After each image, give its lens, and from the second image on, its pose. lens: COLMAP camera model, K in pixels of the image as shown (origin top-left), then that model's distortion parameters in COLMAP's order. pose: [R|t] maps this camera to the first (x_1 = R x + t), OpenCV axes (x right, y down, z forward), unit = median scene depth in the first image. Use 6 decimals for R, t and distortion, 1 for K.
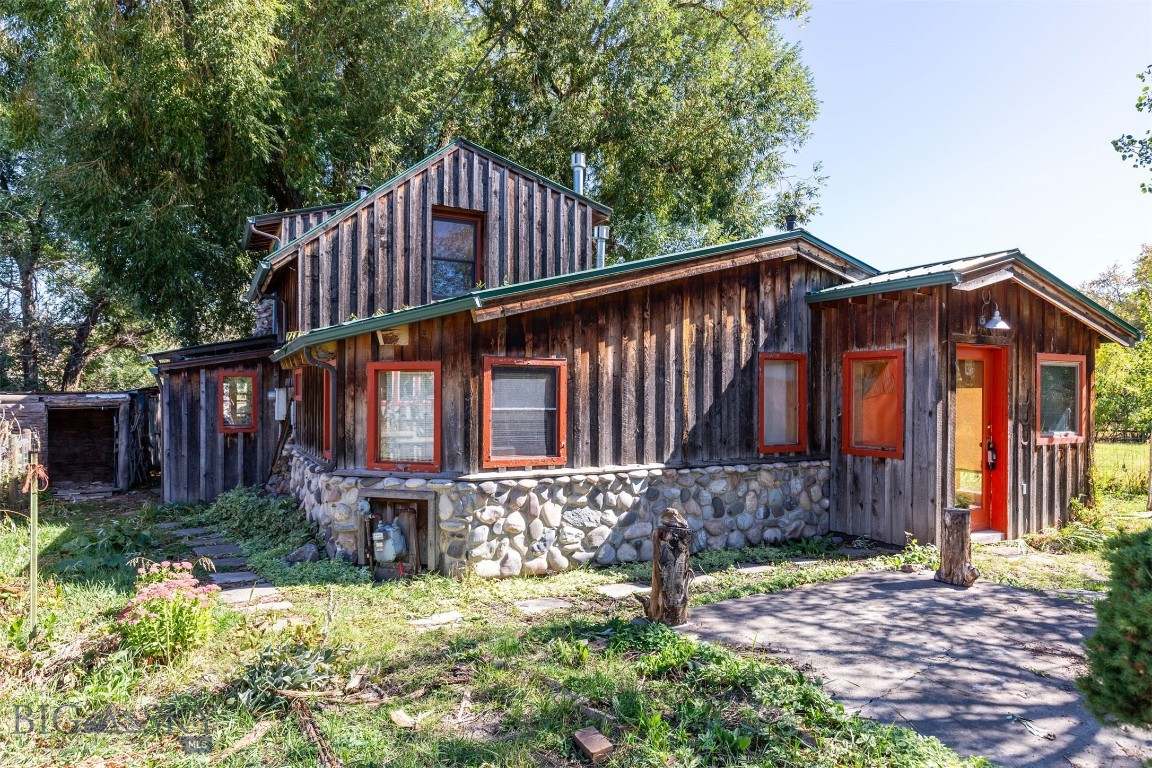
lens RADIAL K [[711.1, 0, 574.2], [0, 711.1, 387.0], [0, 0, 1]] dist [0.002830, -0.002636]
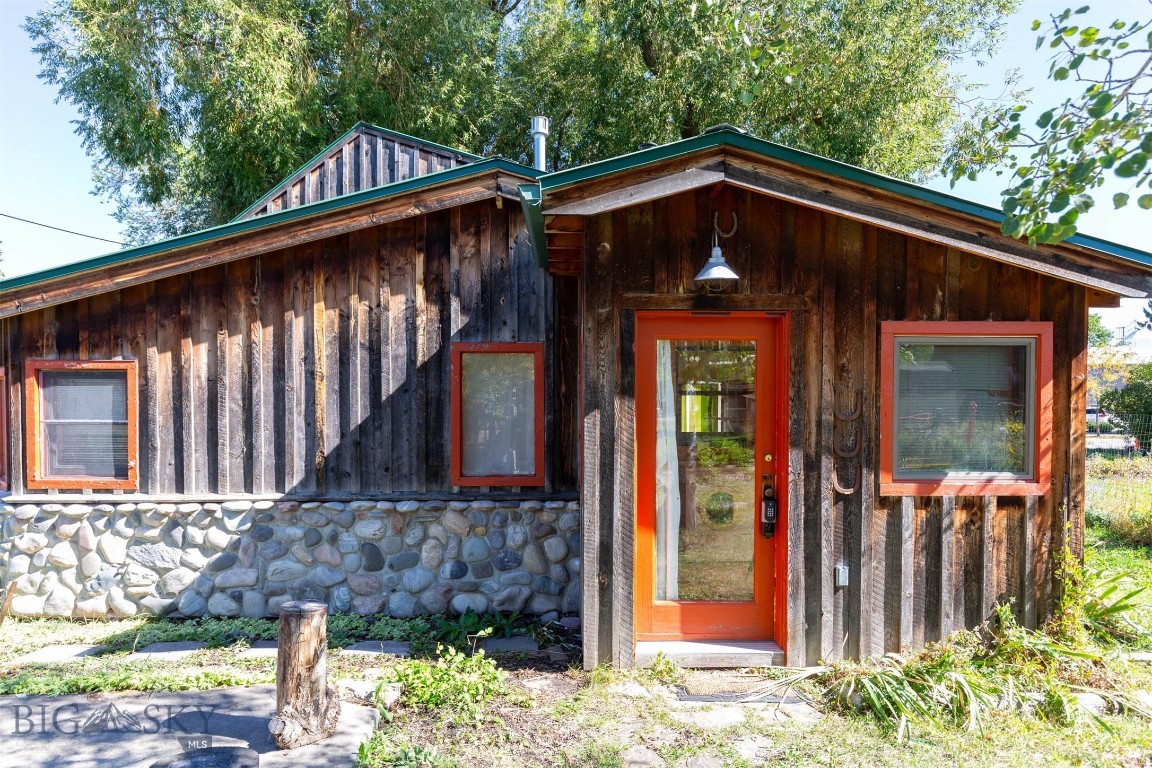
lens RADIAL K [[711.1, 0, 576.5], [0, 711.1, 415.3], [0, 0, 1]] dist [0.002830, -0.002636]
pose [[0.889568, 0.002568, -0.456796, 0.747768], [0.007849, 0.999751, 0.020906, 0.009610], [0.456735, -0.022183, 0.889326, 0.462070]]
